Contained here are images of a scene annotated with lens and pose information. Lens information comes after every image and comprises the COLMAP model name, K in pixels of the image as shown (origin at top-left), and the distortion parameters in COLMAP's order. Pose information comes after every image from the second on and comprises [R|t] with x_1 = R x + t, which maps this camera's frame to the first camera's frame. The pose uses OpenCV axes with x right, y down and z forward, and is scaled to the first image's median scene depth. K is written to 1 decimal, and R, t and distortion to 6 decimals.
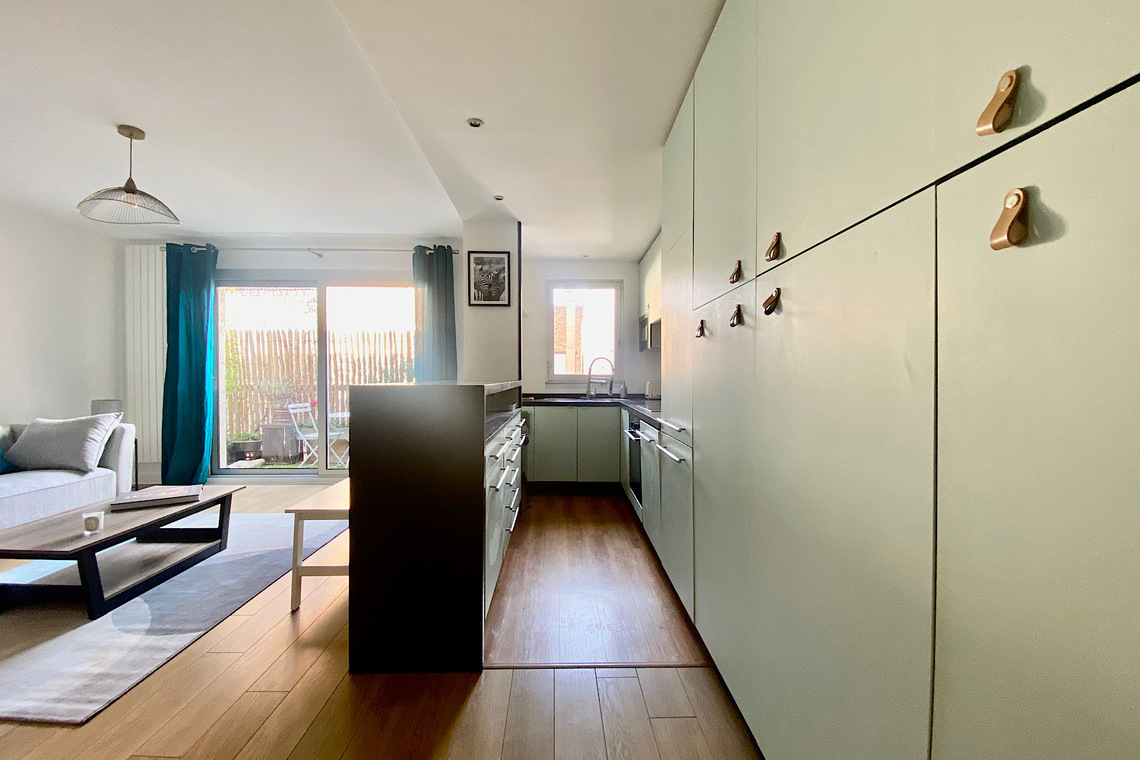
lens RADIAL K [[464.8, 0, 568.5], [0, 464.8, 382.4], [0, 0, 1]] dist [0.017526, -0.020582]
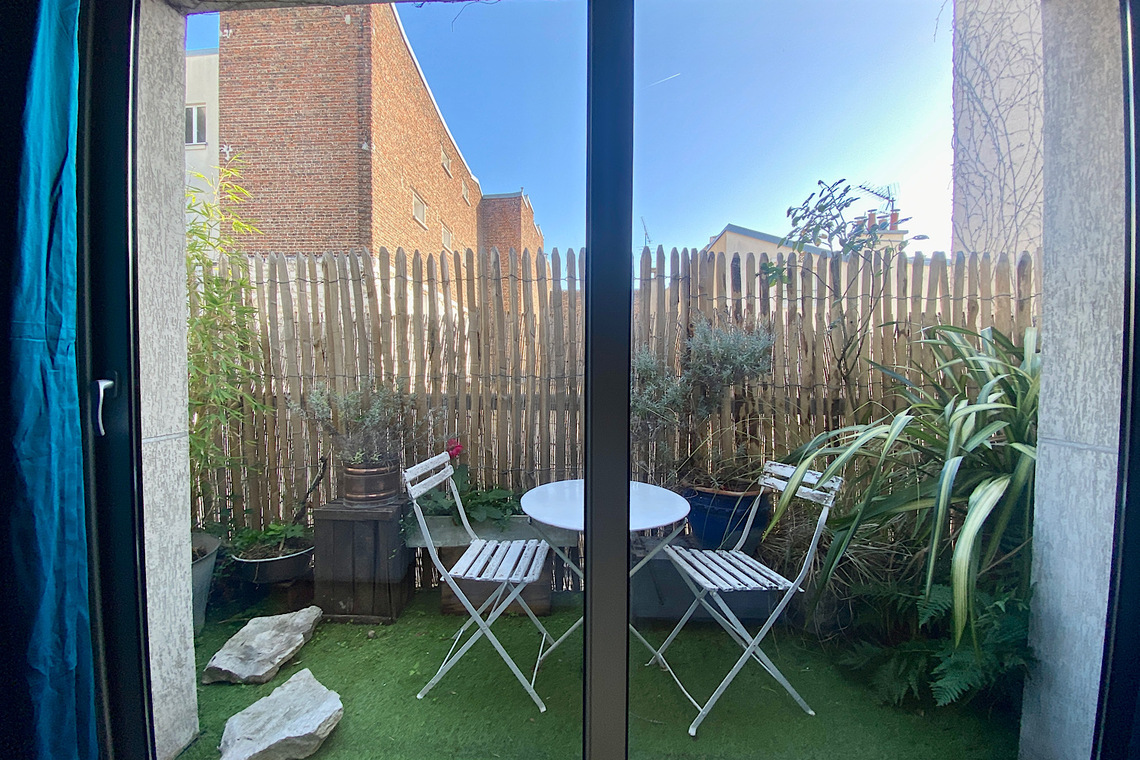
lens RADIAL K [[464.8, 0, 568.5], [0, 464.8, 382.4], [0, 0, 1]] dist [0.017526, -0.020582]
pose [[0.998299, 0.006312, -0.057956, -0.467564], [-0.005541, 0.999894, 0.013453, -0.012310], [0.058035, -0.013109, 0.998228, 0.694224]]
